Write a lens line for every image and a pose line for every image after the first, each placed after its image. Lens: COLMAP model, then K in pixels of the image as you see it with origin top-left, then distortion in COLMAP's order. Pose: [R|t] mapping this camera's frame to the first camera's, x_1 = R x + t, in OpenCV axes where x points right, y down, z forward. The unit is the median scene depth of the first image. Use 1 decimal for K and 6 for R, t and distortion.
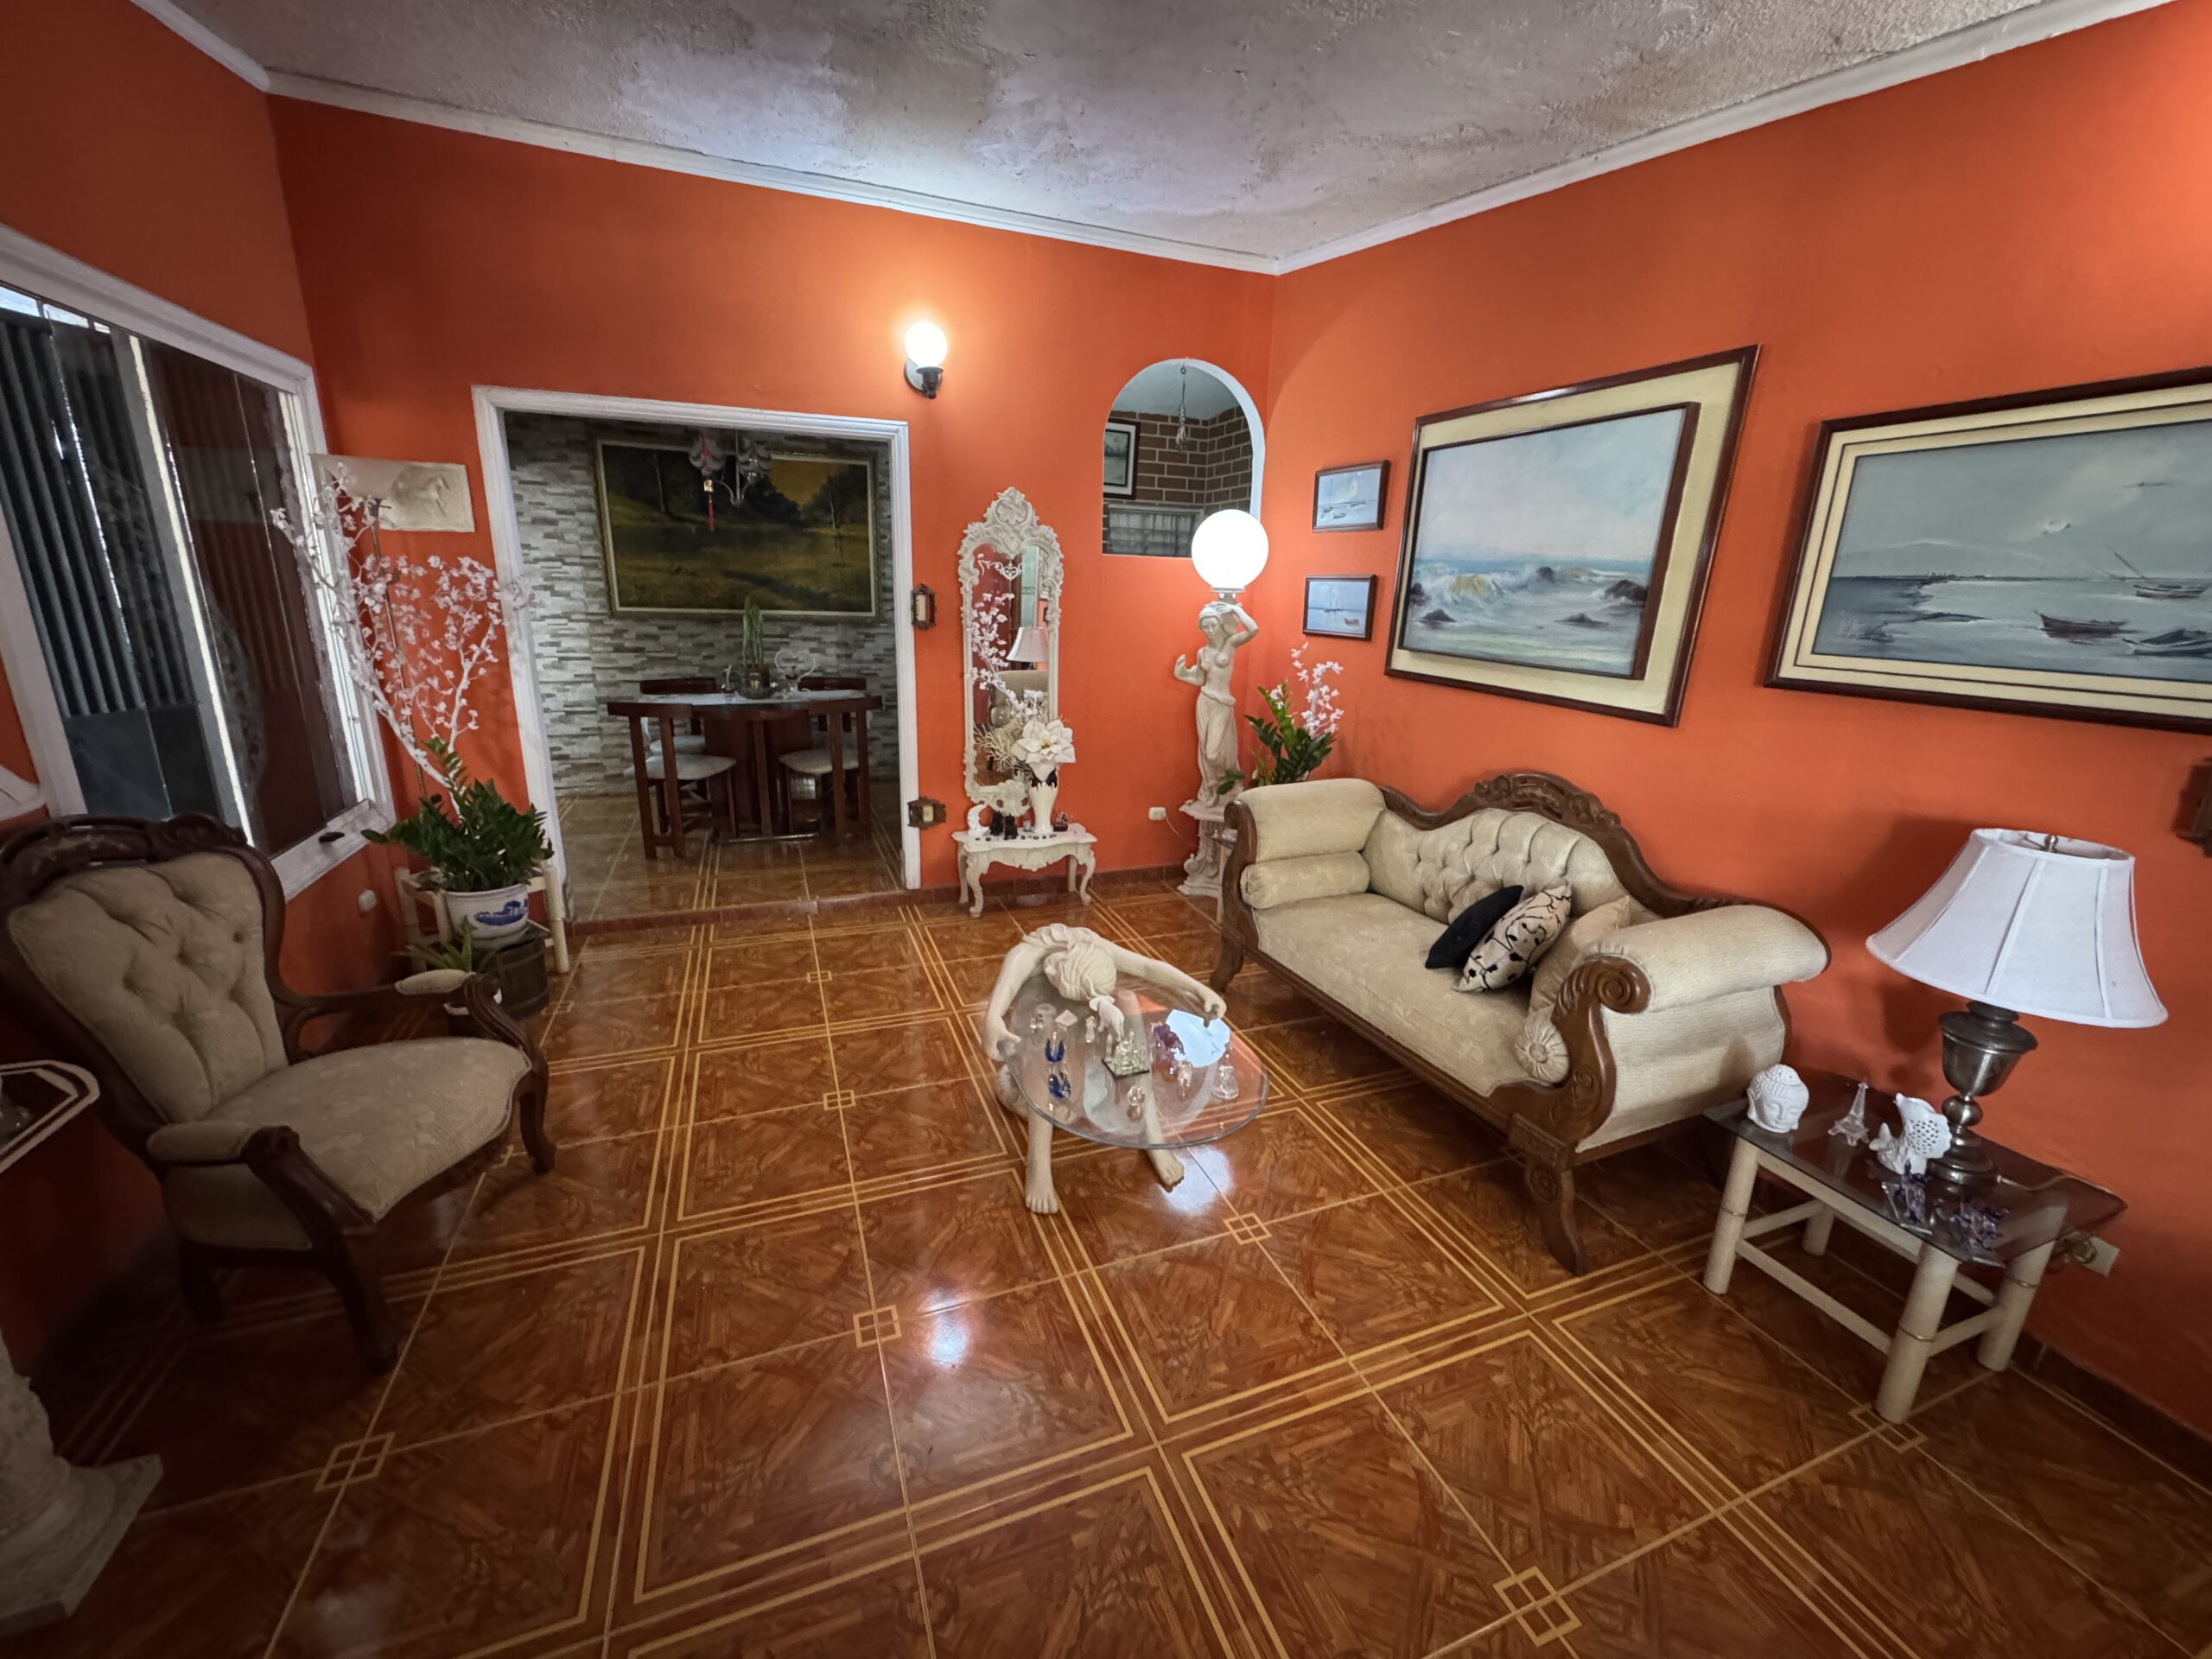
lens RADIAL K [[882.0, 0, 1108.3], [0, 882.0, 827.4], [0, 0, 1]] dist [-0.006584, 0.001346]
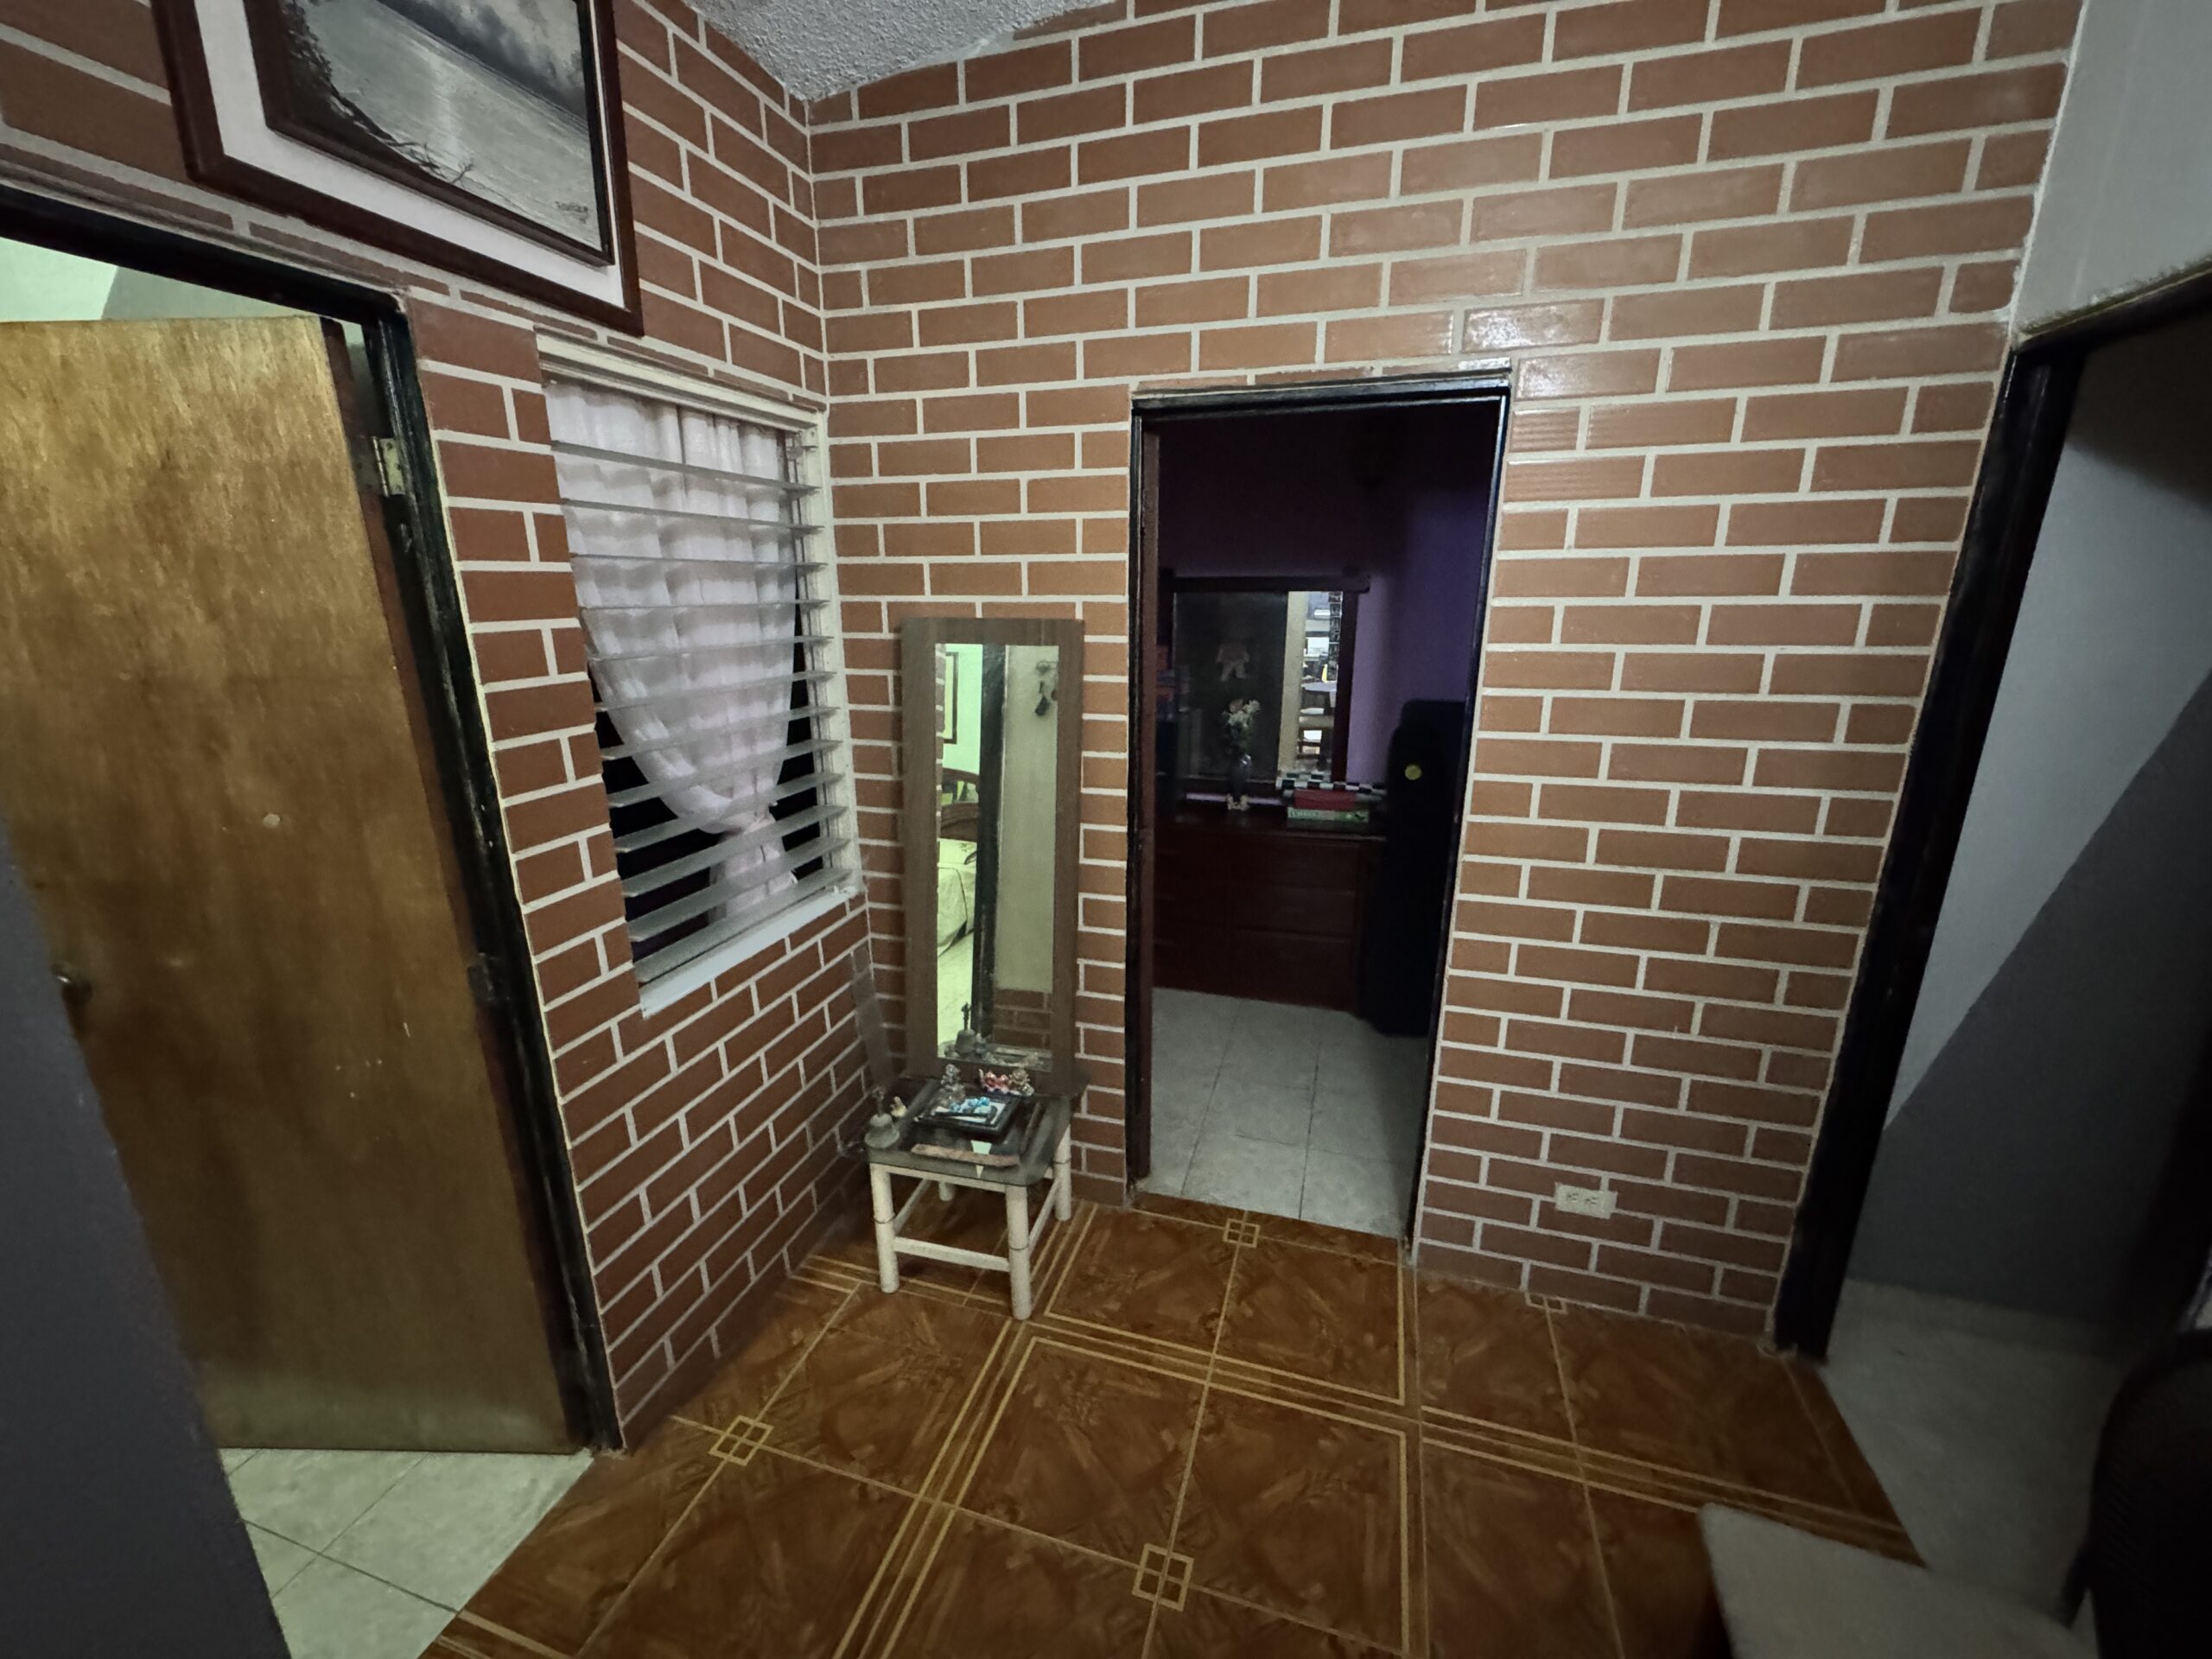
lens RADIAL K [[882.0, 0, 1104.5], [0, 882.0, 825.3], [0, 0, 1]] dist [-0.006584, 0.001346]
pose [[0.613909, -0.238872, 0.752367, -0.119587], [0.233939, 0.965354, 0.115608, -0.280865], [-0.753916, 0.105035, 0.648520, 0.887967]]
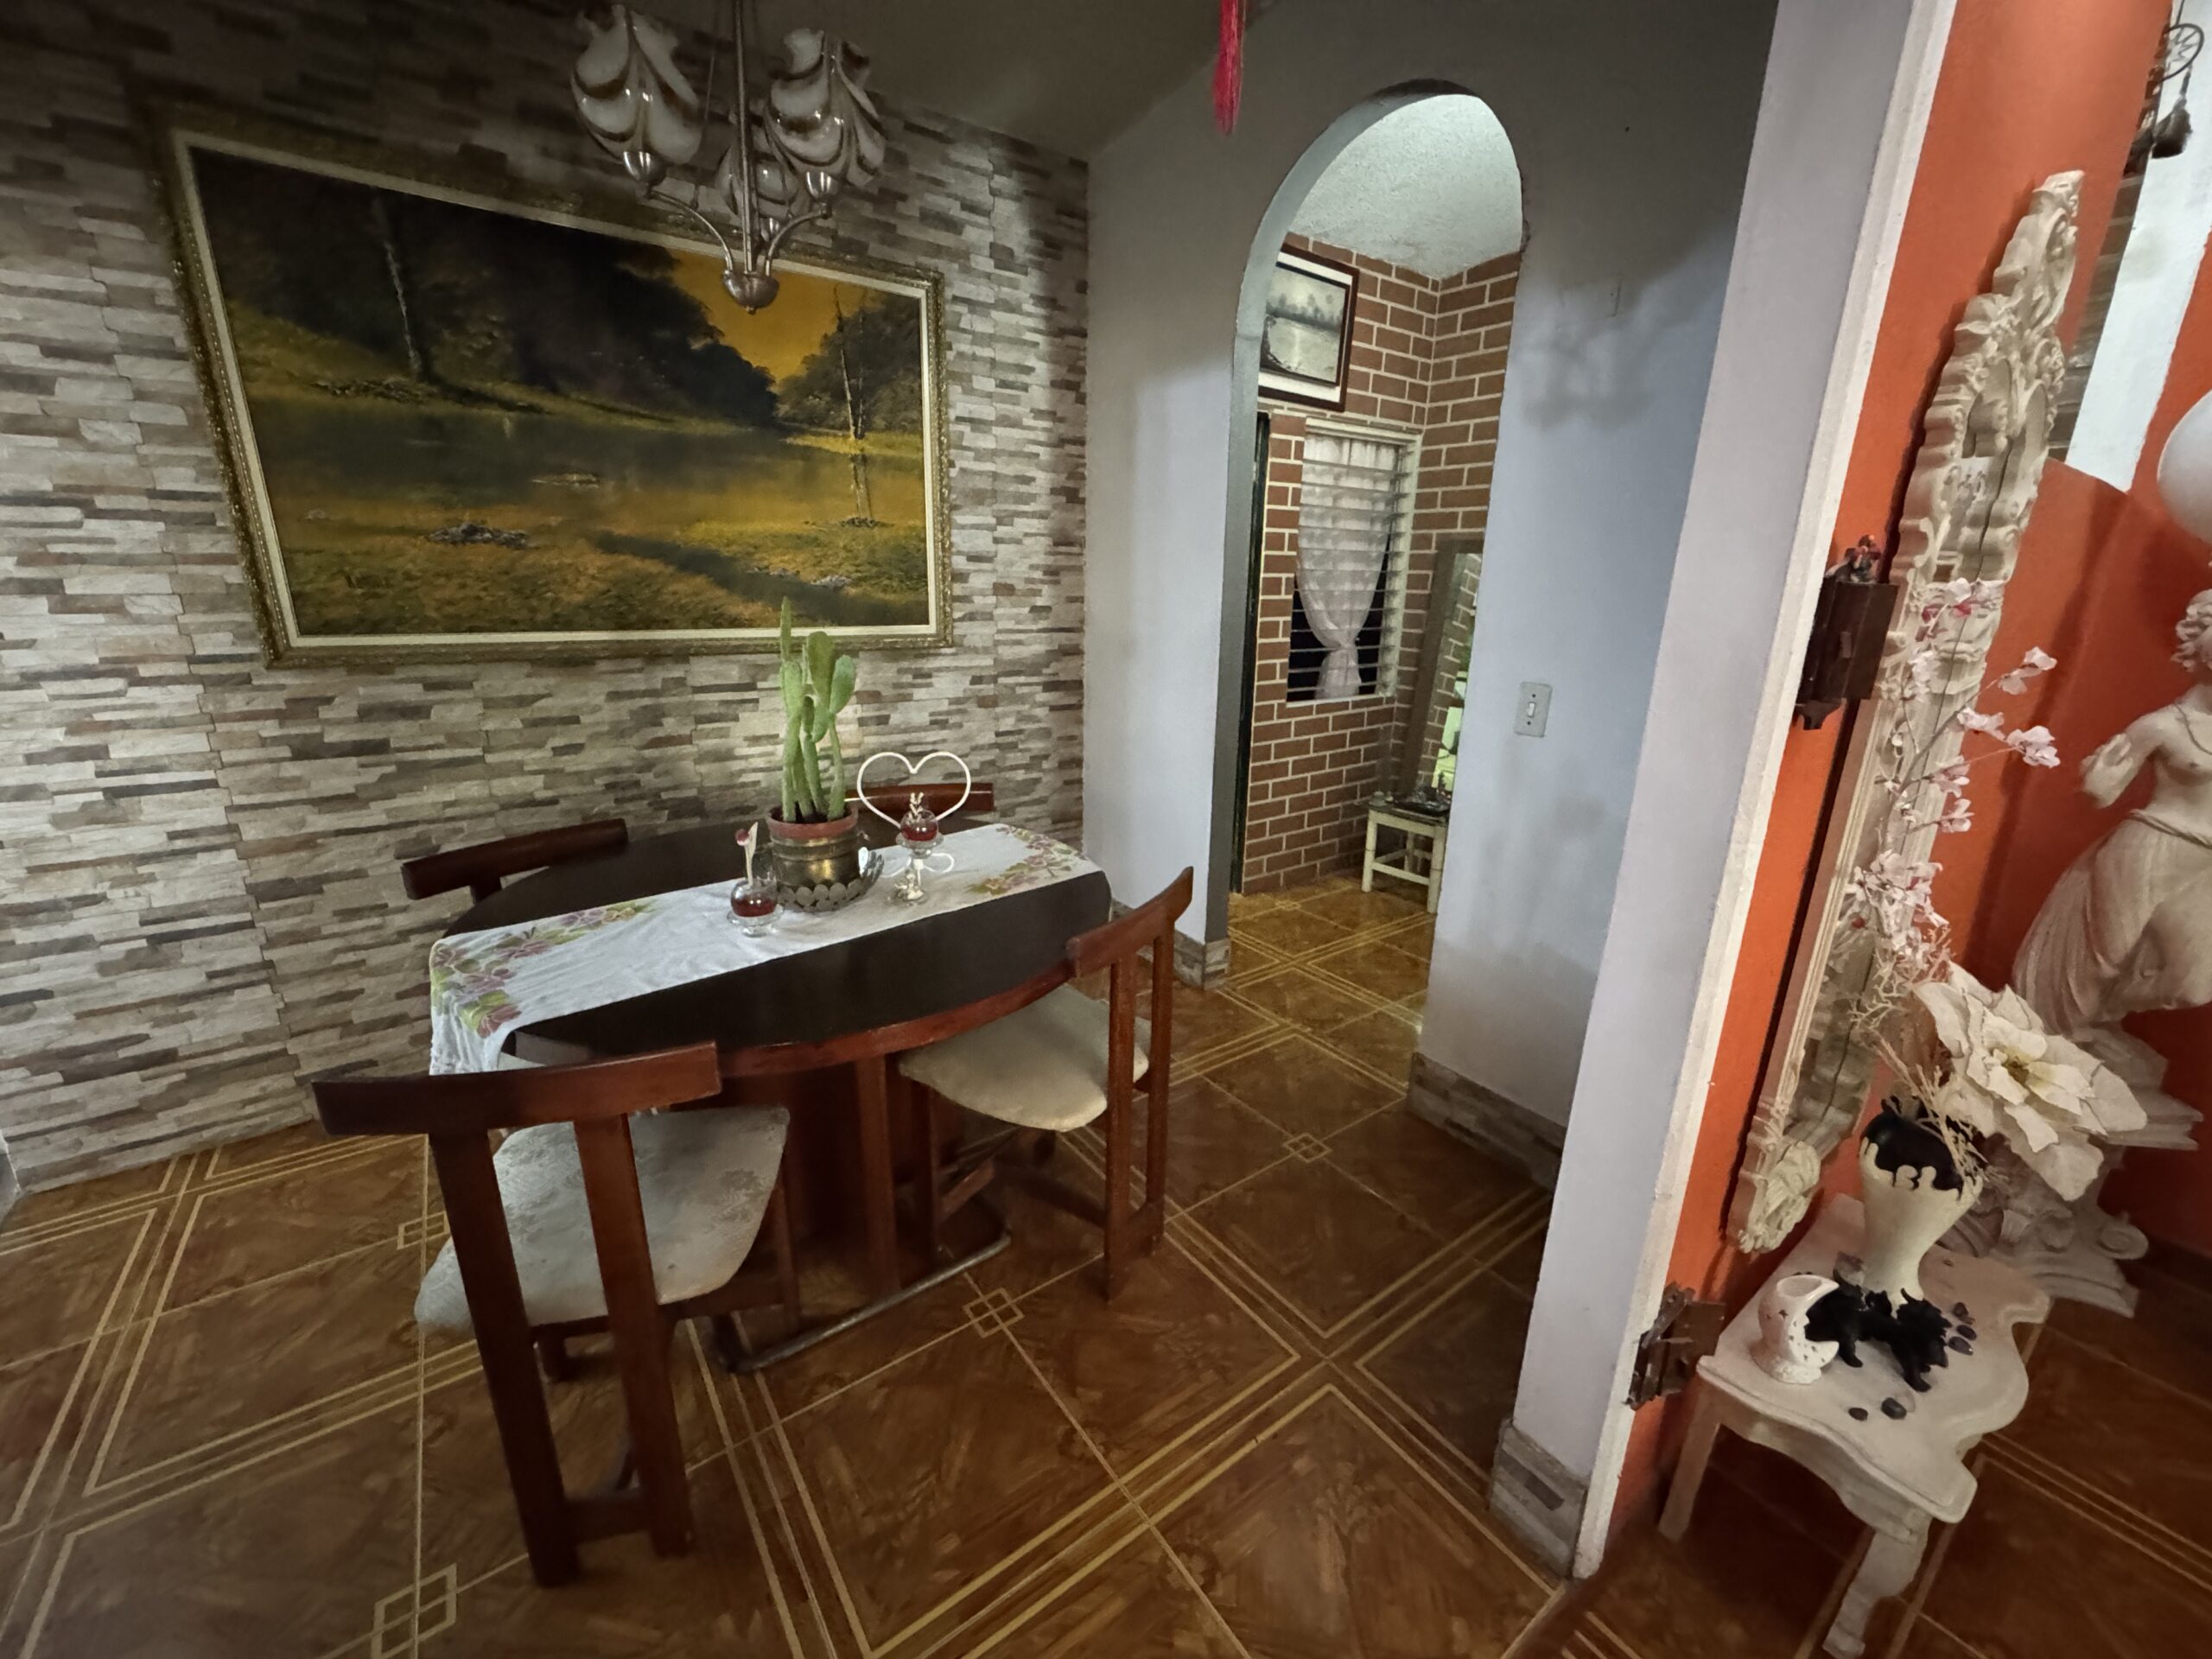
lens RADIAL K [[882.0, 0, 1104.0], [0, 882.0, 825.4], [0, 0, 1]] dist [-0.006584, 0.001346]
pose [[0.967433, -0.084720, 0.238528, -0.322666], [0.081793, 0.996403, 0.022162, -0.151187], [-0.239547, -0.001930, 0.970883, 0.560551]]
